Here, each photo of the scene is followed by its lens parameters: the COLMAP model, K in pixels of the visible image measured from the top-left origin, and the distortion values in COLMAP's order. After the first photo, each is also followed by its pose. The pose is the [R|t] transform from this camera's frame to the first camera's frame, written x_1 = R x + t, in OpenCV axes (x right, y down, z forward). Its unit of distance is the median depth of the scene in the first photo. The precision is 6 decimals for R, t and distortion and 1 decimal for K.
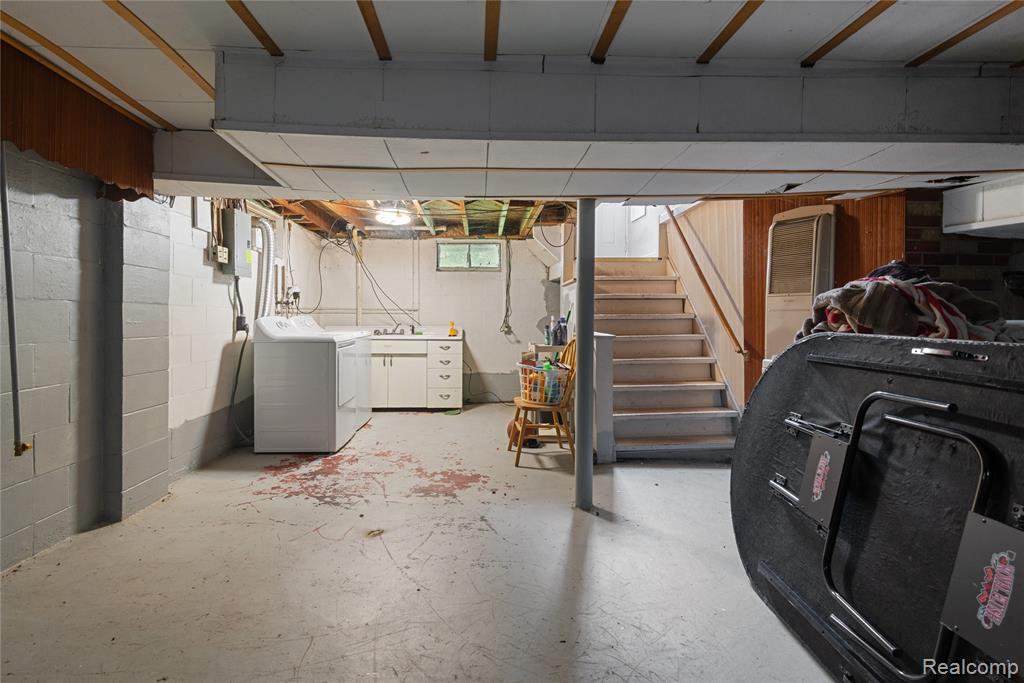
lens RADIAL K [[511.4, 0, 501.0], [0, 511.4, 320.2], [0, 0, 1]] dist [0.006988, -0.000640]
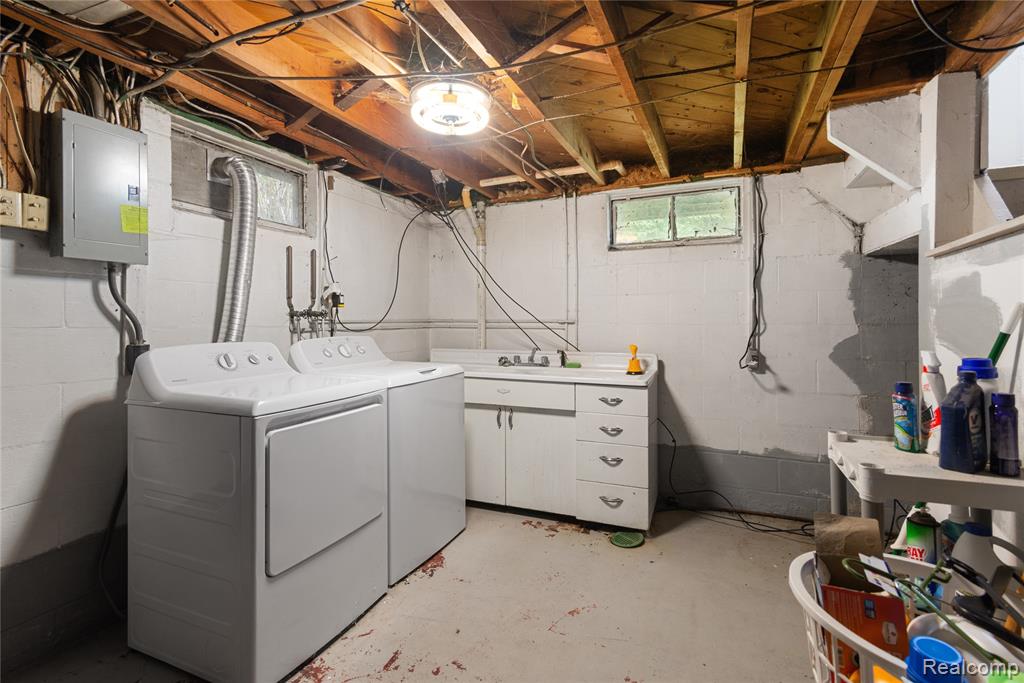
lens RADIAL K [[511.4, 0, 487.0], [0, 511.4, 316.7], [0, 0, 1]] dist [0.006988, -0.000640]
pose [[0.886969, -0.007423, -0.461769, 0.010635], [-0.000295, 0.999862, -0.016639, -0.017170], [0.461829, 0.014895, 0.886844, 0.473422]]
